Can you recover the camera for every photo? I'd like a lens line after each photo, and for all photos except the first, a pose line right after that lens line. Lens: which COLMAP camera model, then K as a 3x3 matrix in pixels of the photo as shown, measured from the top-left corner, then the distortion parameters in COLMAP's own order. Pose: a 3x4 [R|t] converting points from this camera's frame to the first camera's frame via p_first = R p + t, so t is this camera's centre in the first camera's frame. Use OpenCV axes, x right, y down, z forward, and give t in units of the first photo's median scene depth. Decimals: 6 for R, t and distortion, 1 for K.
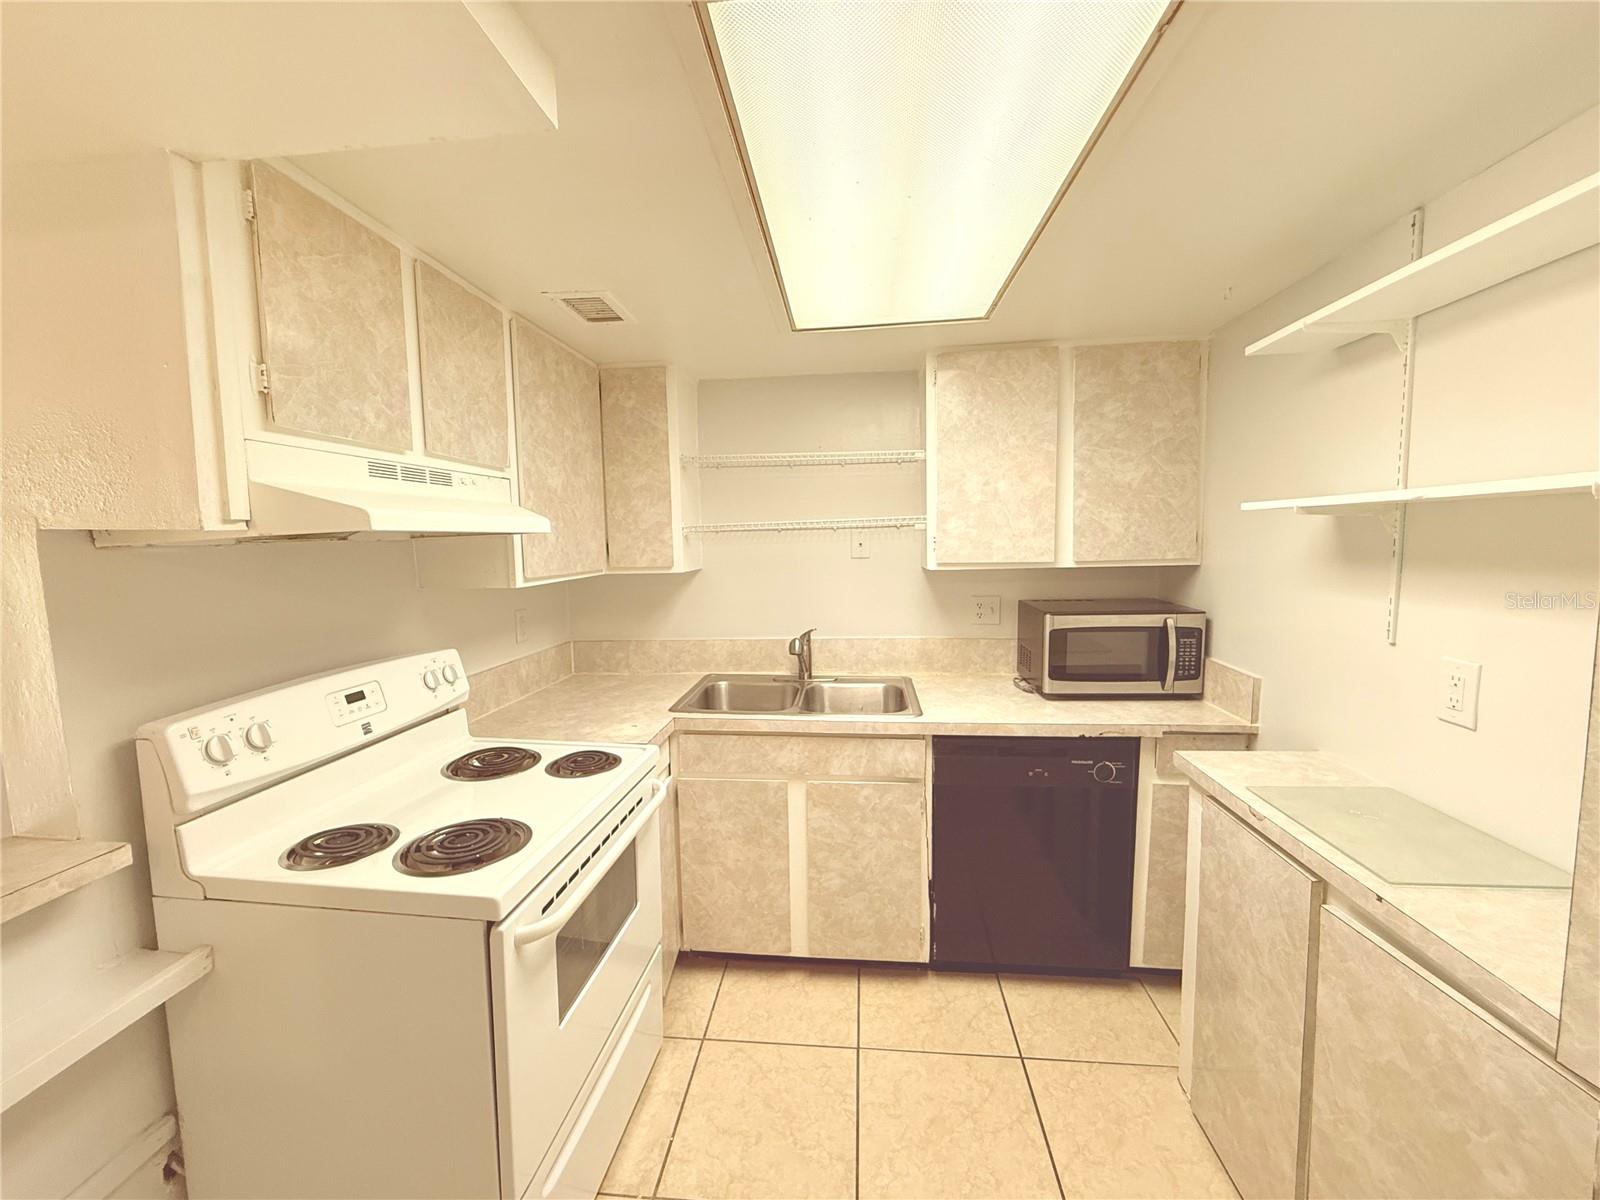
lens RADIAL K [[638.4, 0, 793.9], [0, 638.4, 600.2], [0, 0, 1]] dist [-0.000643, 0.000032]
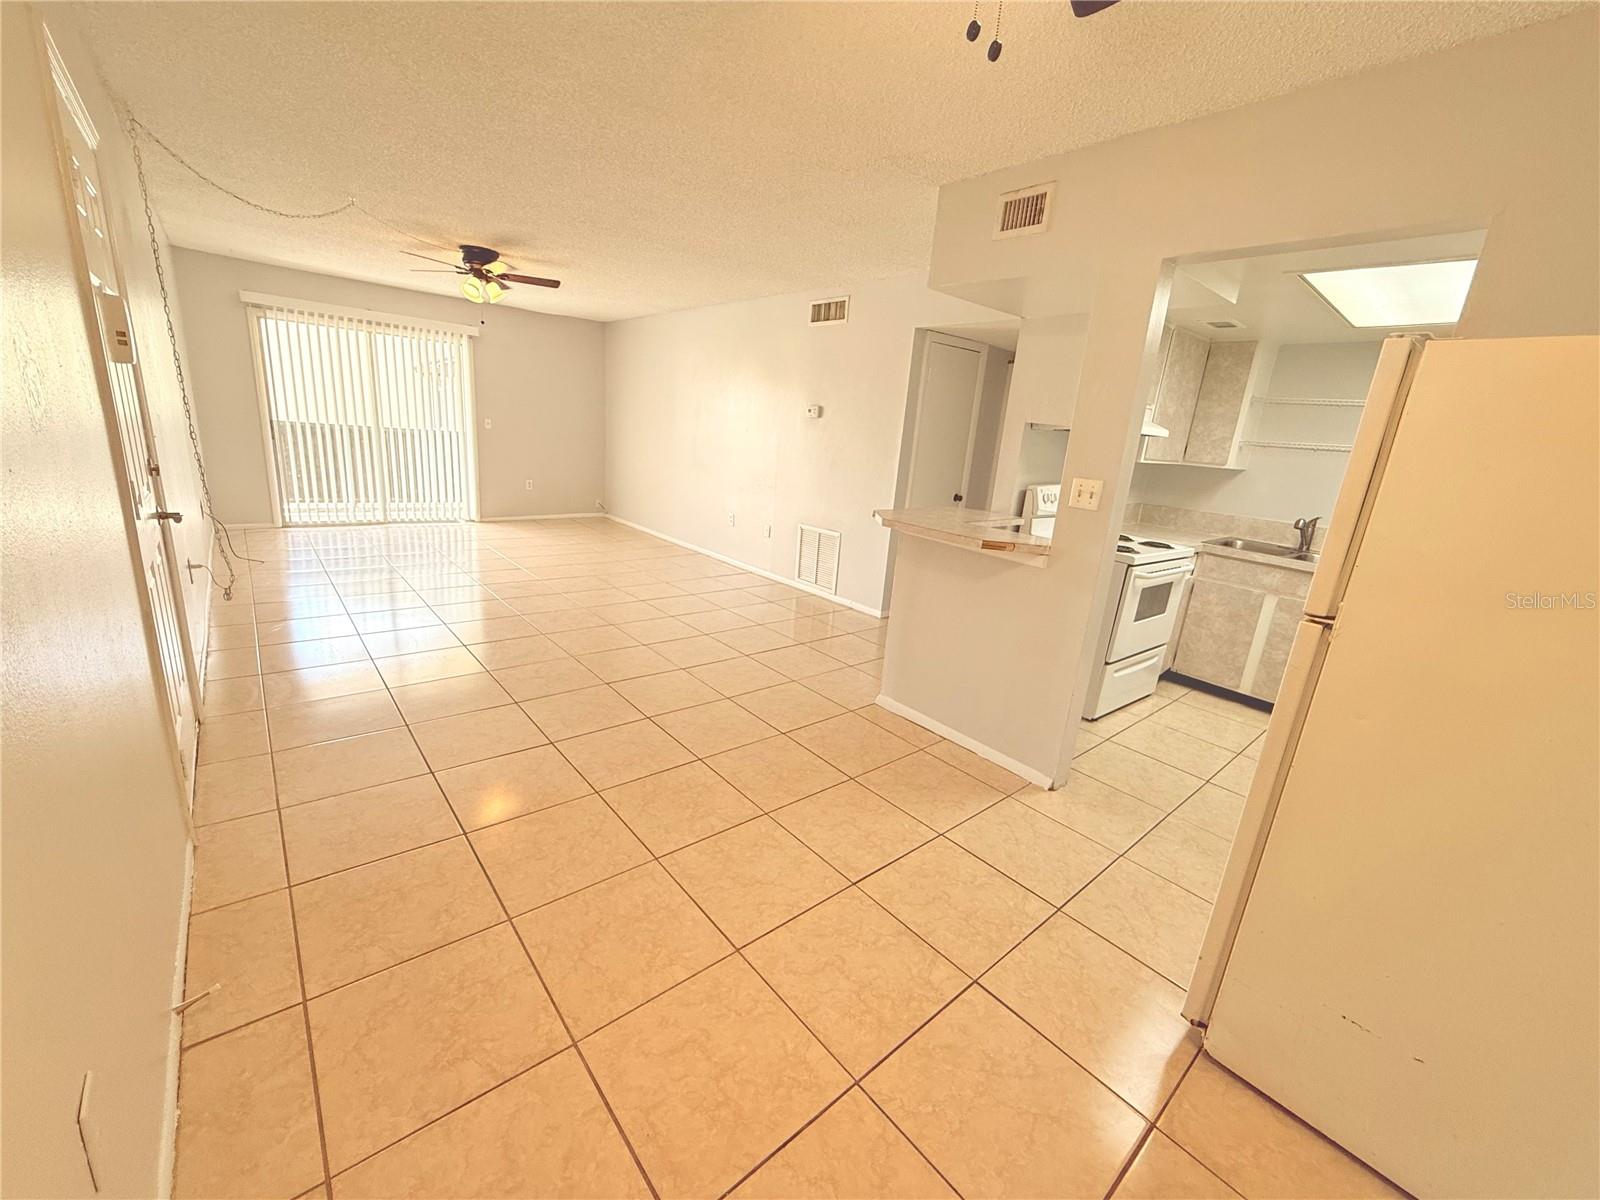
lens RADIAL K [[638.4, 0, 793.9], [0, 638.4, 600.2], [0, 0, 1]] dist [-0.000643, 0.000032]
pose [[0.720887, 0.257657, -0.643378, 0.186481], [-0.160176, 0.965132, 0.207038, 0.144638], [0.674289, -0.046198, 0.737021, -1.167945]]
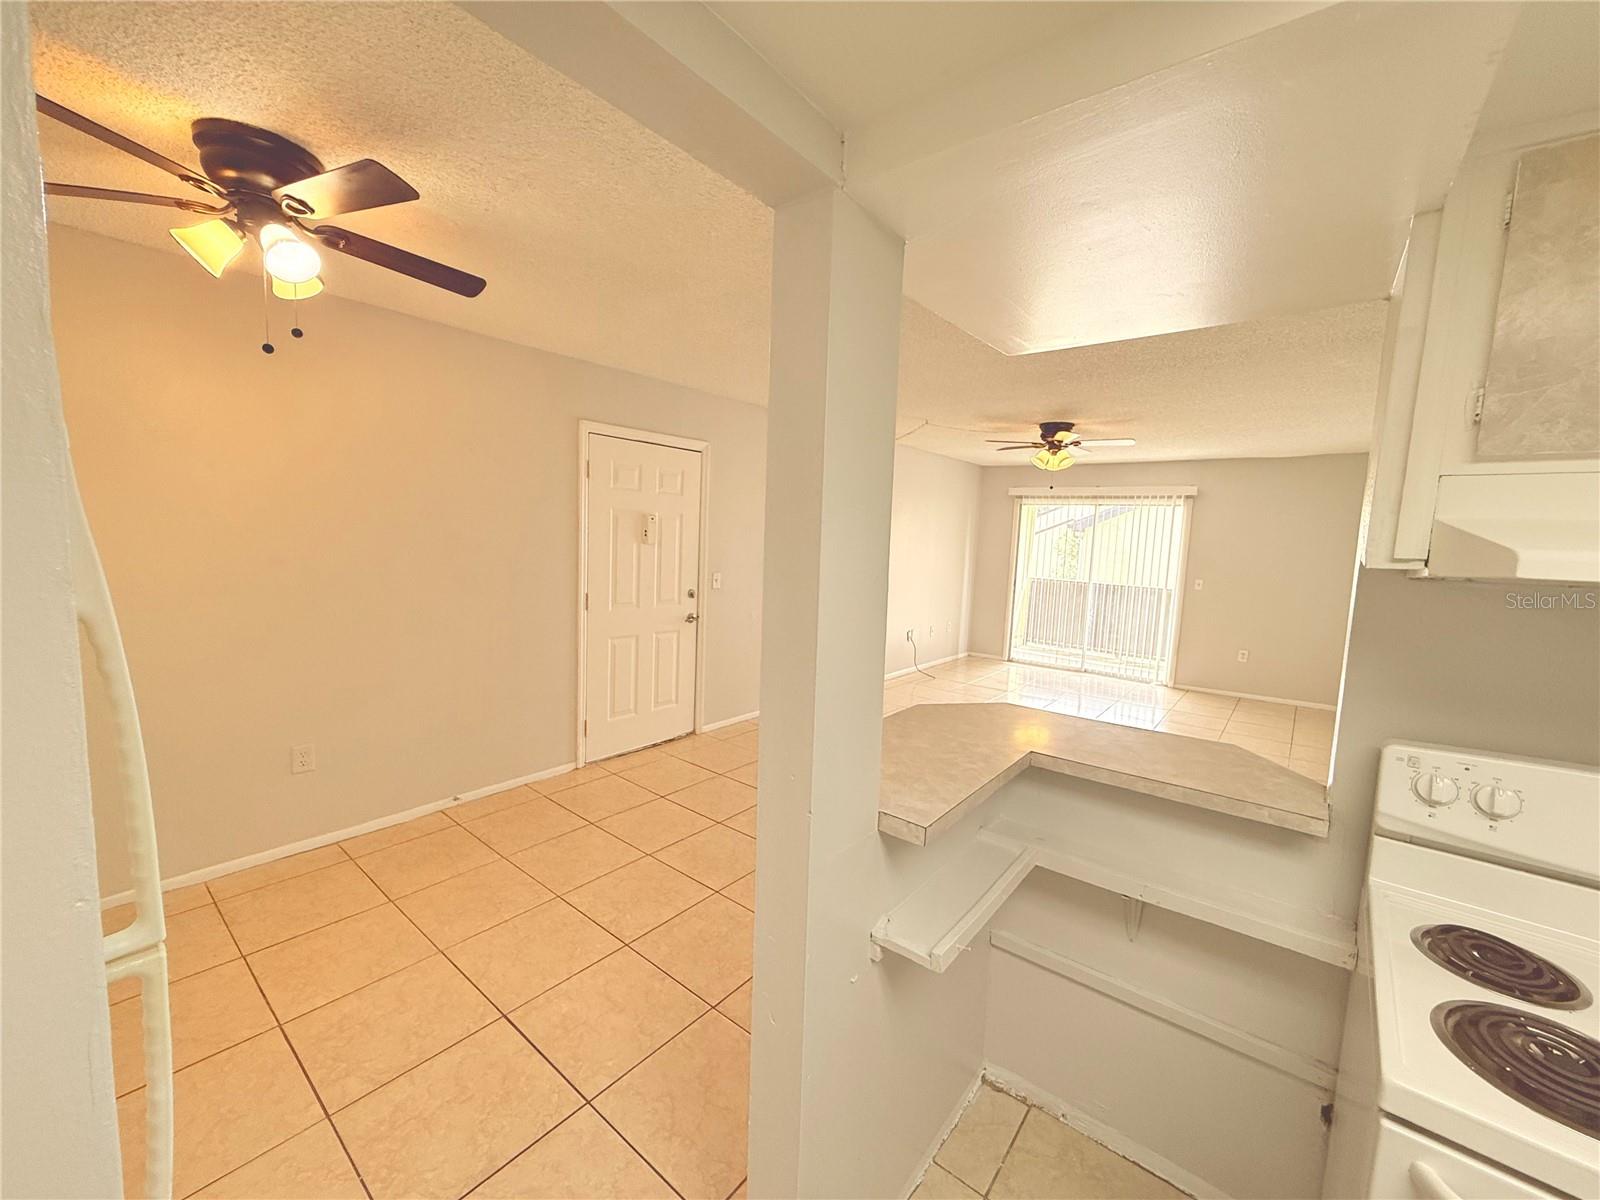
lens RADIAL K [[638.4, 0, 793.9], [0, 638.4, 600.2], [0, 0, 1]] dist [-0.000643, 0.000032]
pose [[-0.545283, 0.089171, -0.833496, 0.234754], [-0.107766, 0.978618, 0.175198, -0.063657], [0.831296, 0.185354, -0.524014, 0.350723]]
